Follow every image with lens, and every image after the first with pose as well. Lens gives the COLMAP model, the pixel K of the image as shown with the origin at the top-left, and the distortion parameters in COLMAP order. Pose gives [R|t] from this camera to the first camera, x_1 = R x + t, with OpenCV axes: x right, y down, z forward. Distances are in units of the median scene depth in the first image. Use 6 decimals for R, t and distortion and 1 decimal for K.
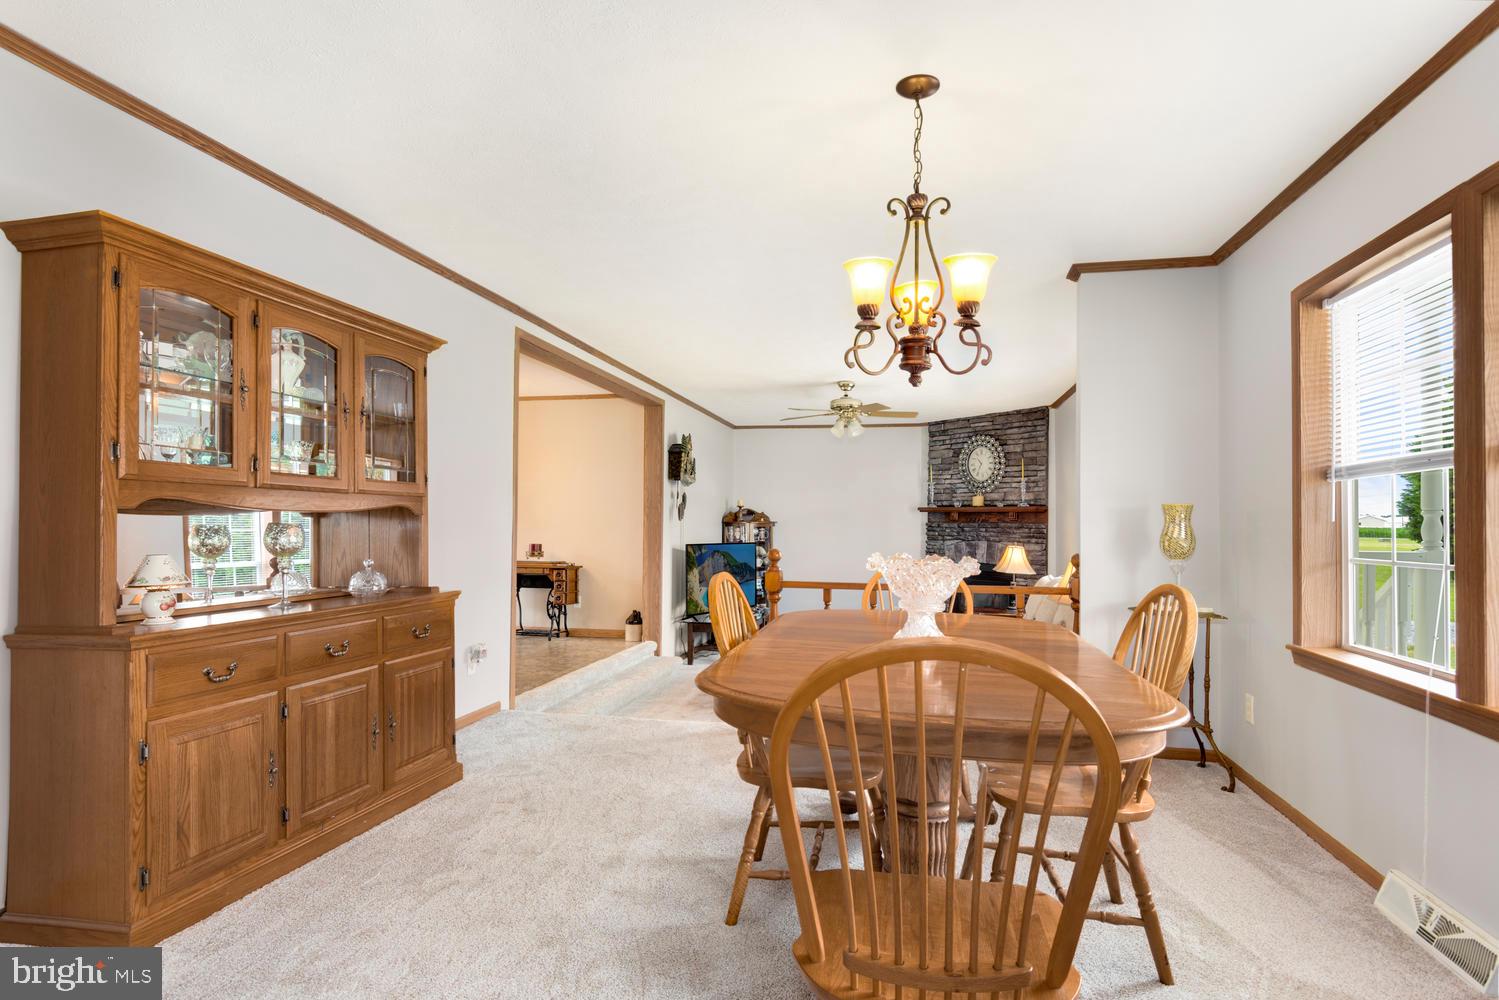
lens RADIAL K [[797.1, 0, 753.4], [0, 797.1, 539.6], [0, 0, 1]] dist [-0.015195, -0.001586]
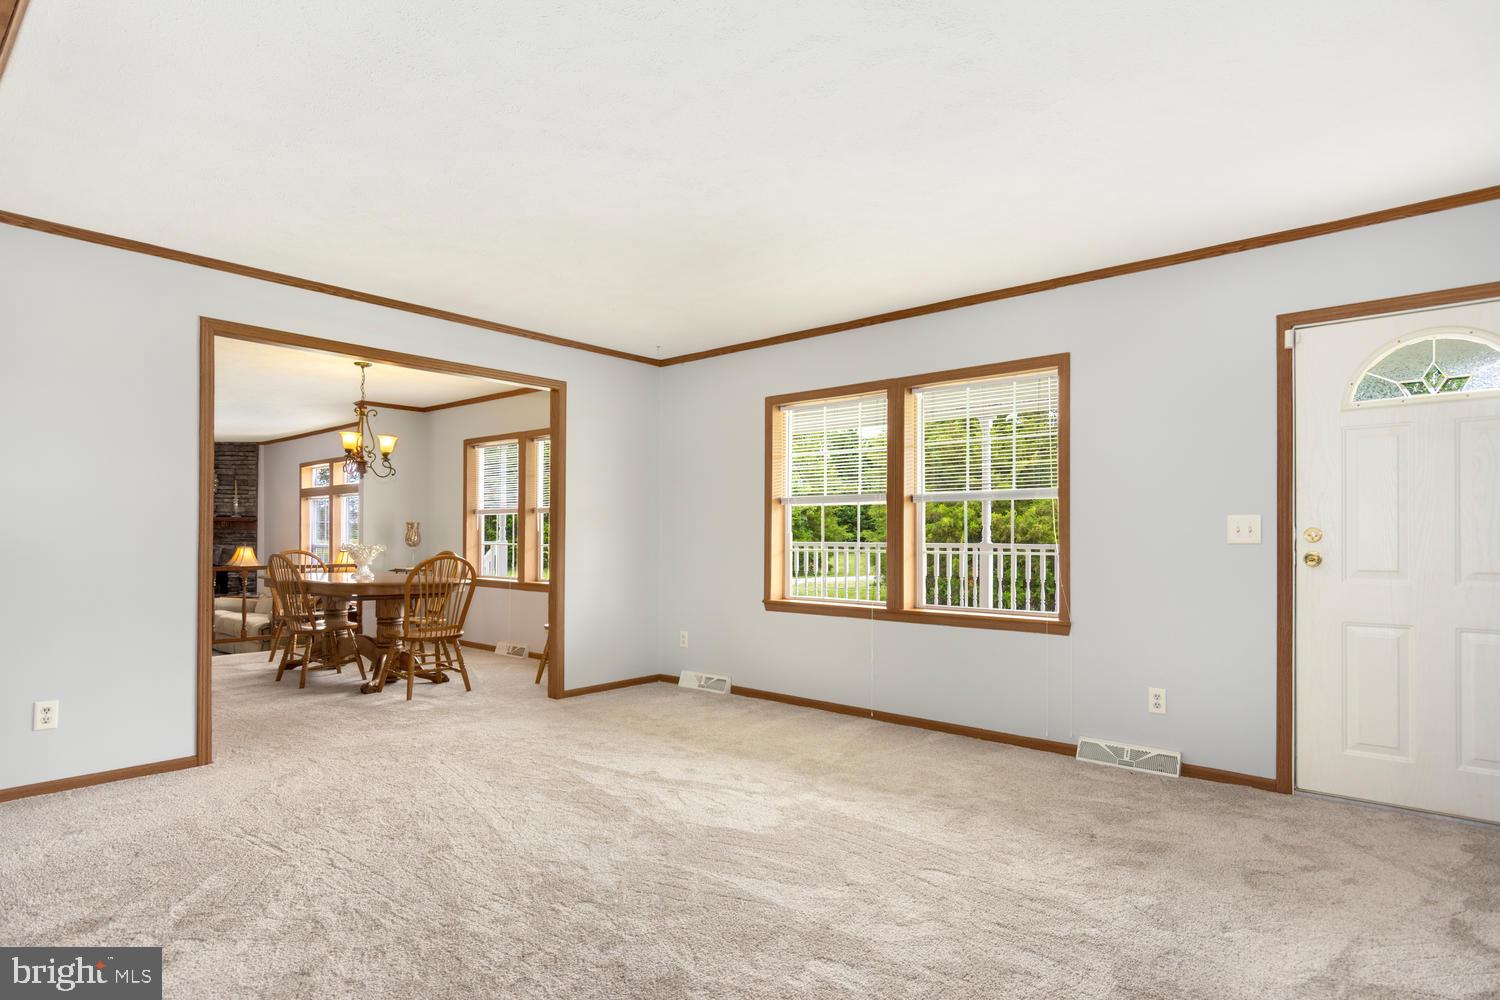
lens RADIAL K [[781.1, 0, 750.4], [0, 781.1, 512.7], [0, 0, 1]] dist [0.045689, -0.039352]
pose [[0.493542, 0.027970, 0.869272, -0.356983], [0.011236, 0.999194, -0.038530, 0.009767], [-0.869650, 0.028783, 0.492830, -0.354541]]
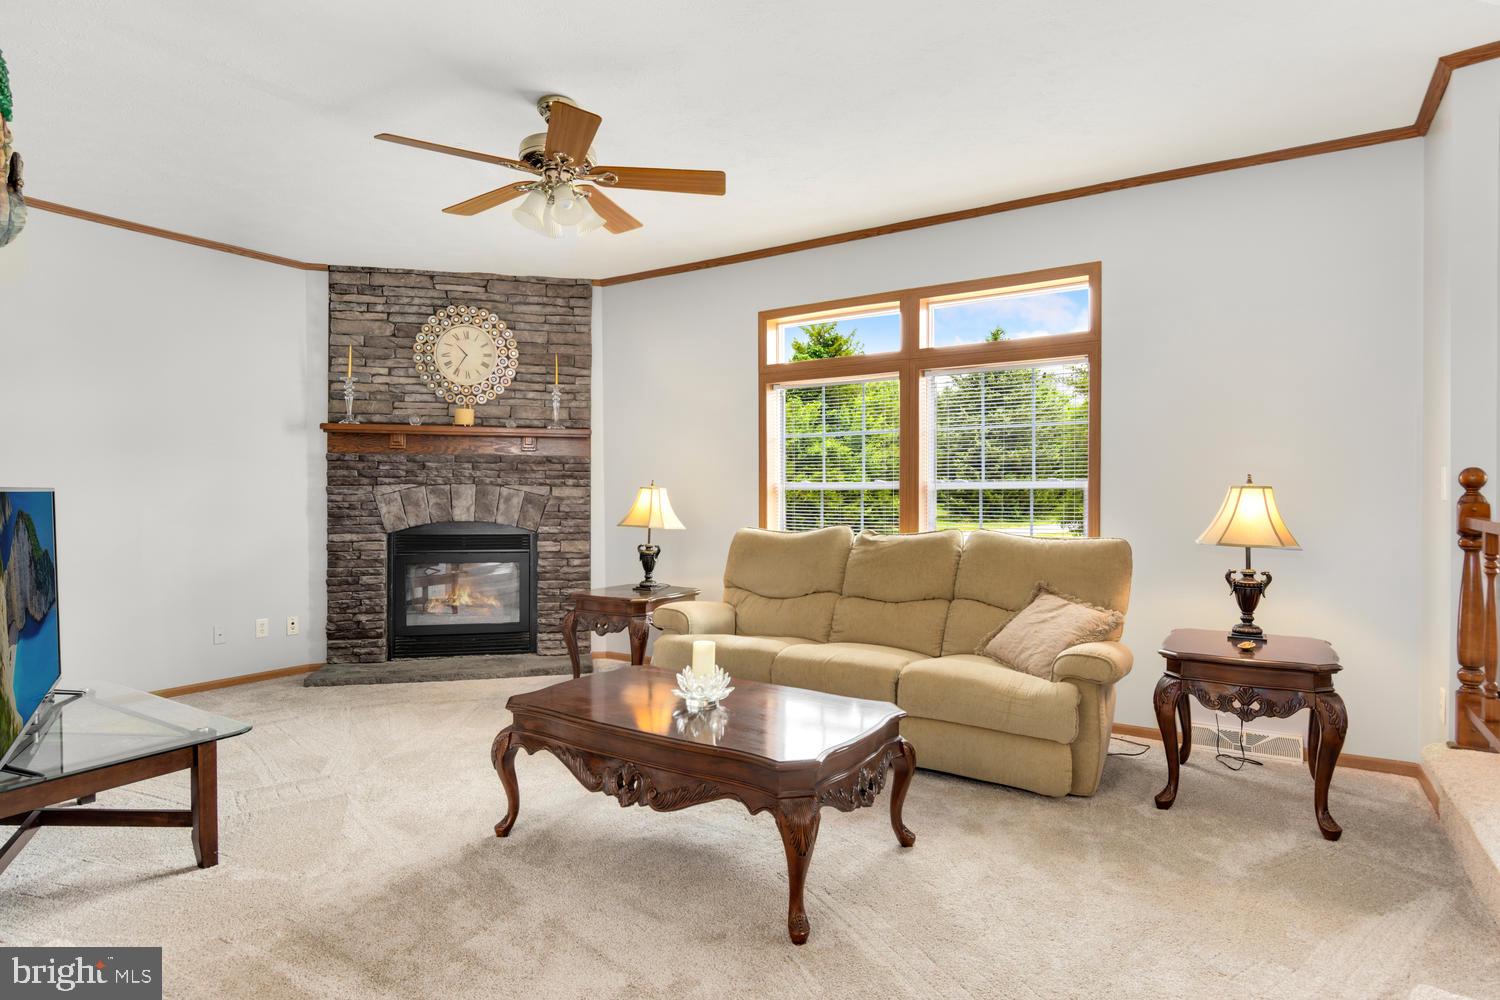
lens RADIAL K [[806.6, 0, 750.0], [0, 806.6, 500.0], [0, 0, 1]] dist [0.025280, -0.000137]
pose [[0.360992, -0.032750, 0.931994, -0.212671], [0.017757, 0.999443, 0.028243, 0.000034], [-0.932400, 0.006354, 0.361373, 0.601638]]
